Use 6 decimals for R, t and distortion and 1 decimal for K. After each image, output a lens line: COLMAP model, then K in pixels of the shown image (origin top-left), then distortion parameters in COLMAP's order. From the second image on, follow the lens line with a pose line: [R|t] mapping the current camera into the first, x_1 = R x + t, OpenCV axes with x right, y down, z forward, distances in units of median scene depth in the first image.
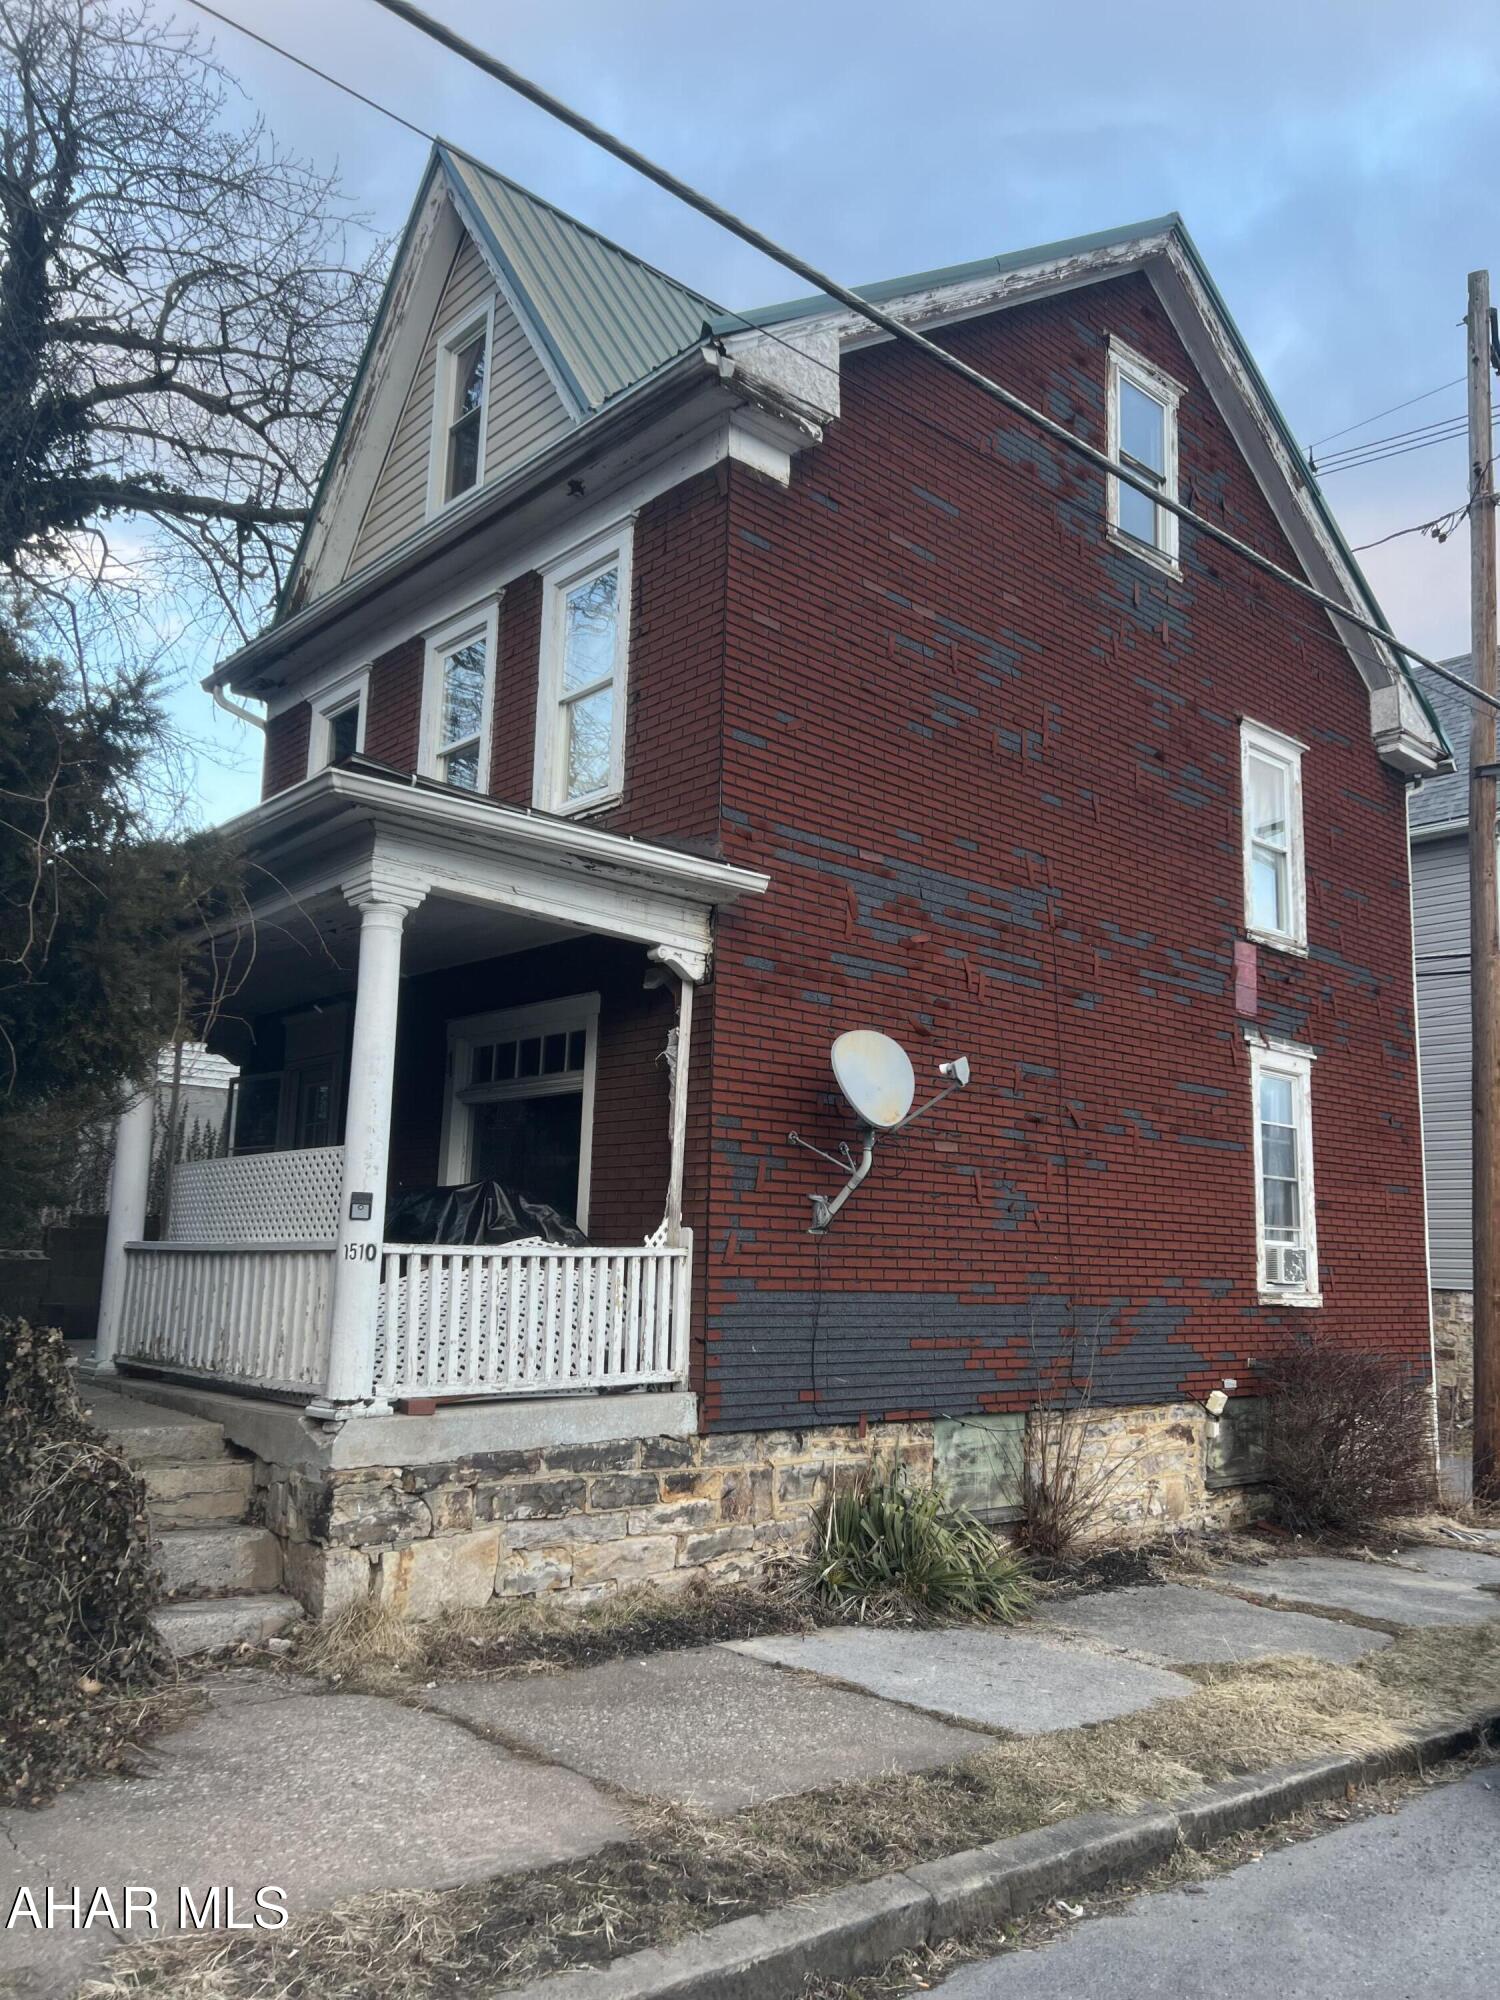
lens RADIAL K [[1477.7, 0, 750.0], [0, 1477.7, 1000.0], [0, 0, 1]] dist [0.095703, -0.174516]
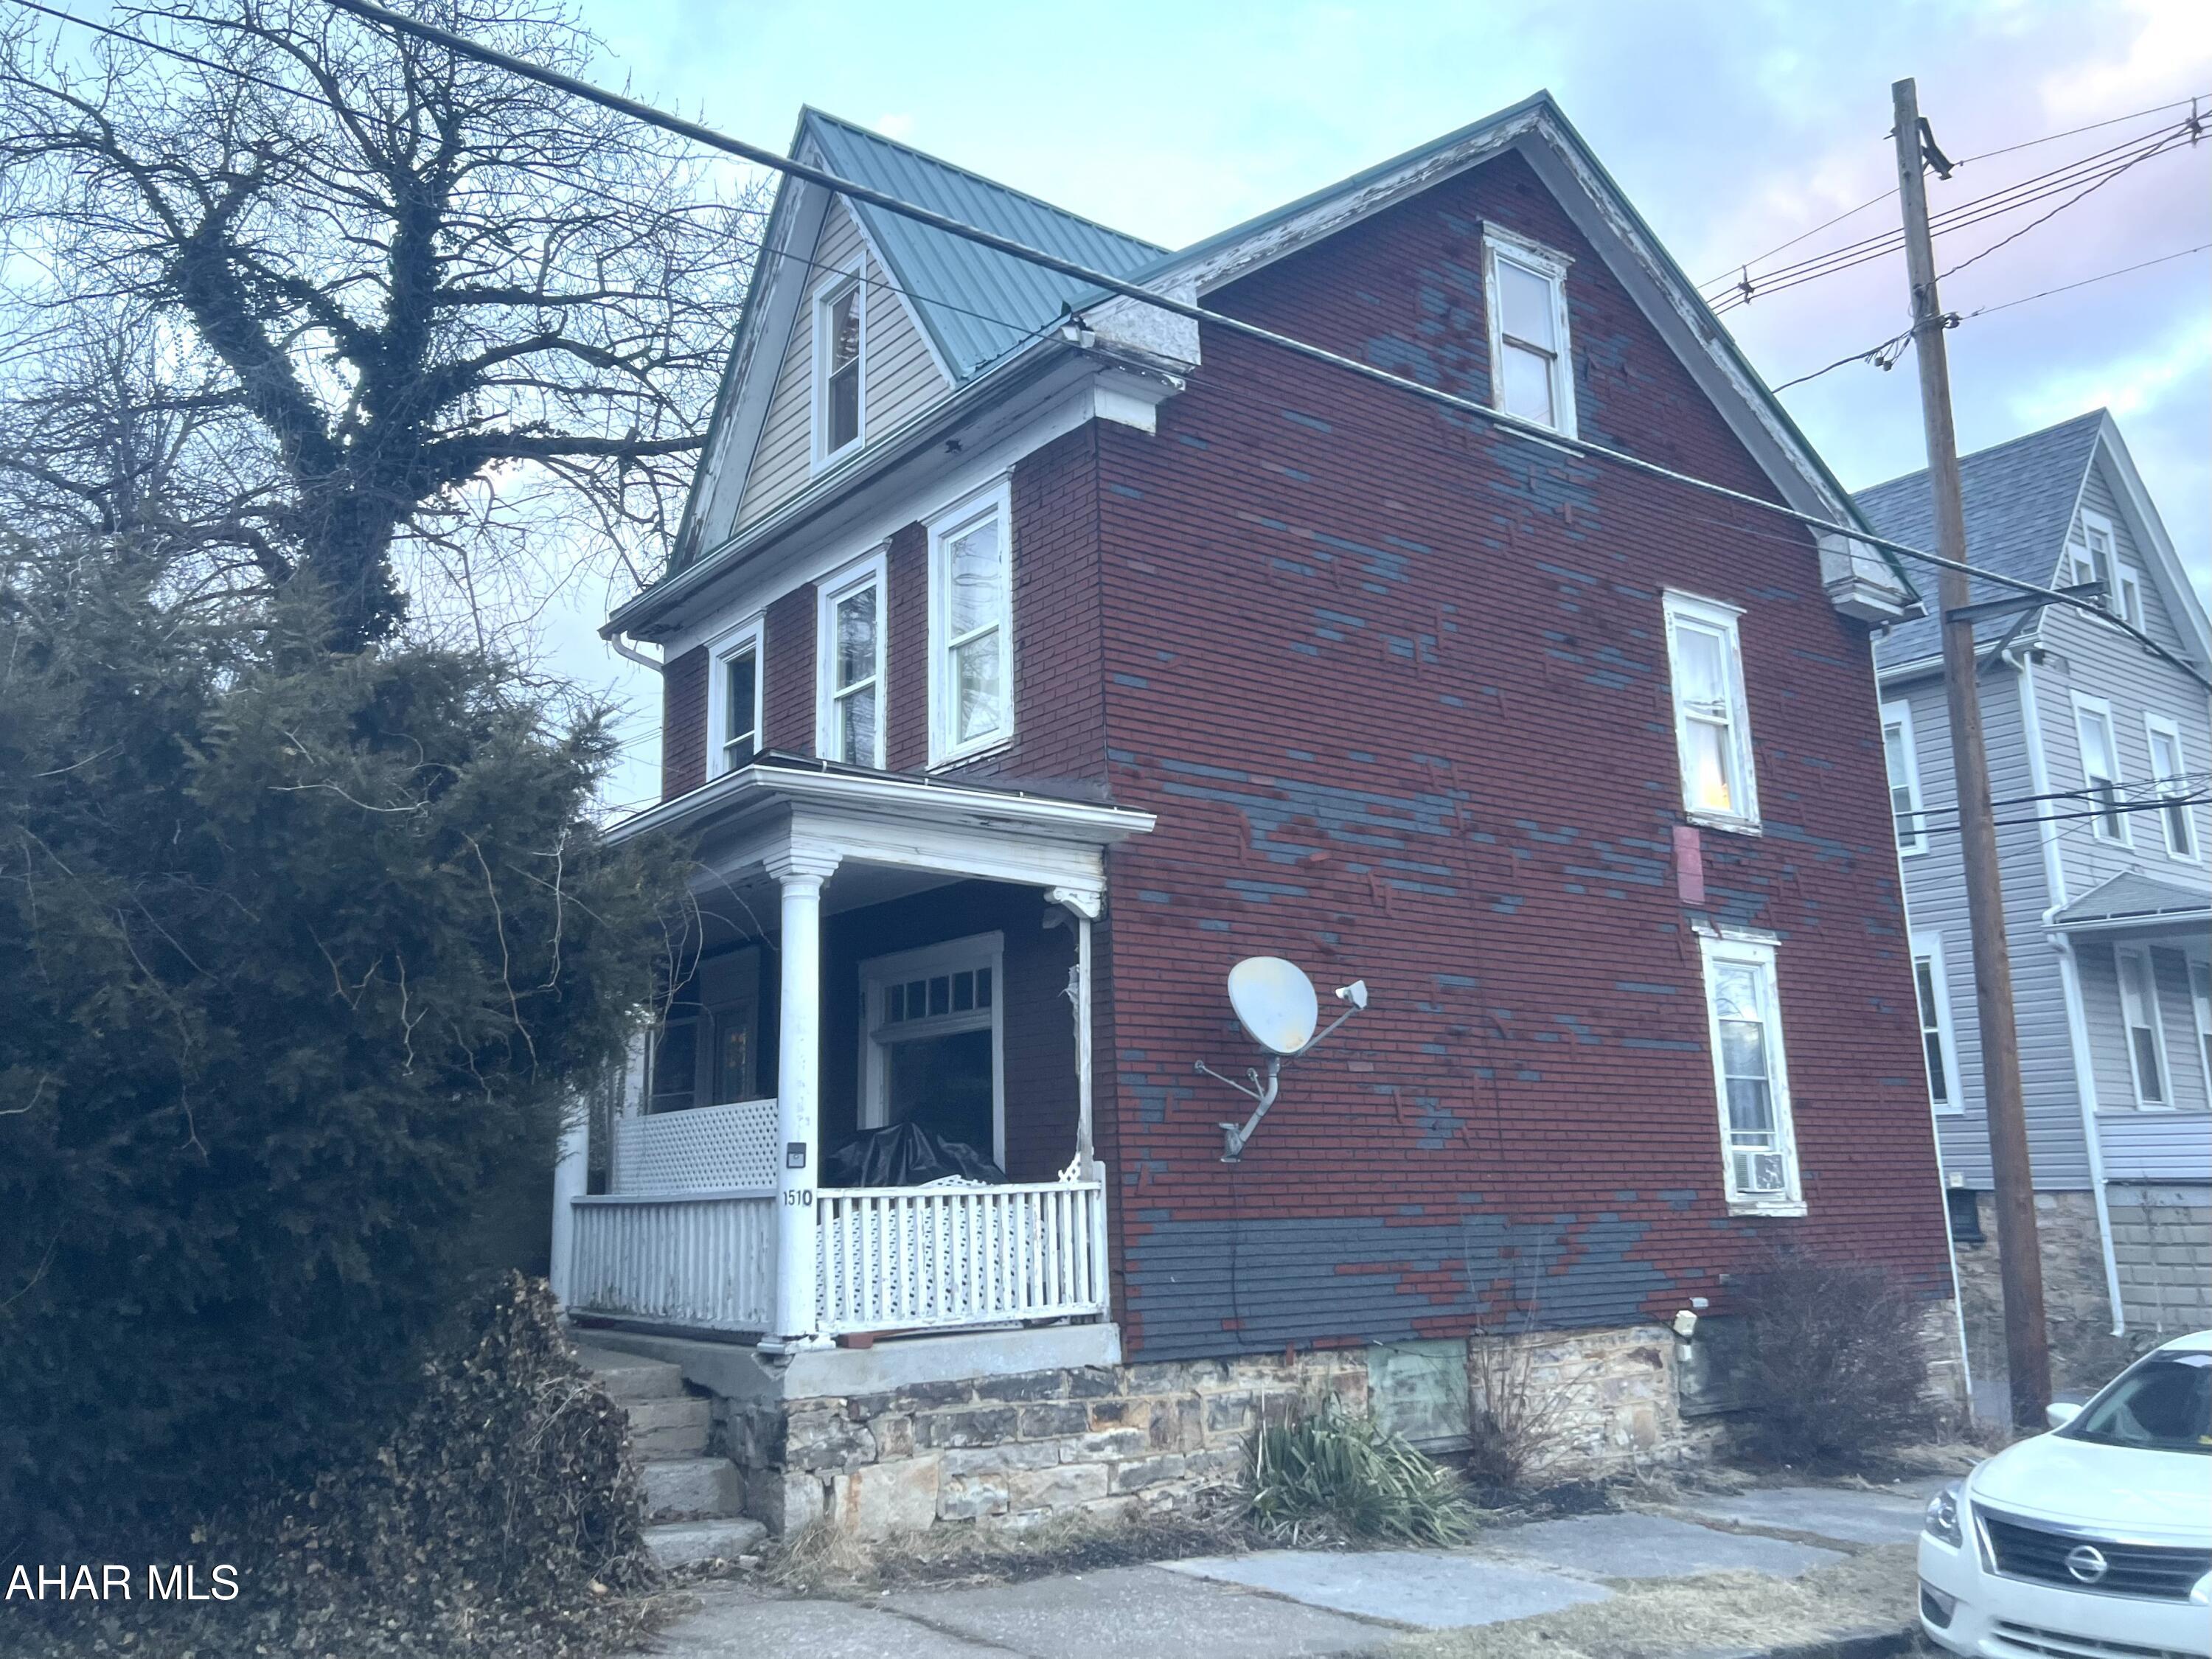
lens RADIAL K [[1742.9, 0, 1004.1], [0, 1742.9, 769.6], [0, 0, 1]] dist [0.077278, -0.117640]
pose [[0.992296, -0.066592, -0.104467, 0.032423], [0.059931, 0.996041, -0.065657, -0.037144], [0.108425, 0.058891, 0.992359, -0.204999]]
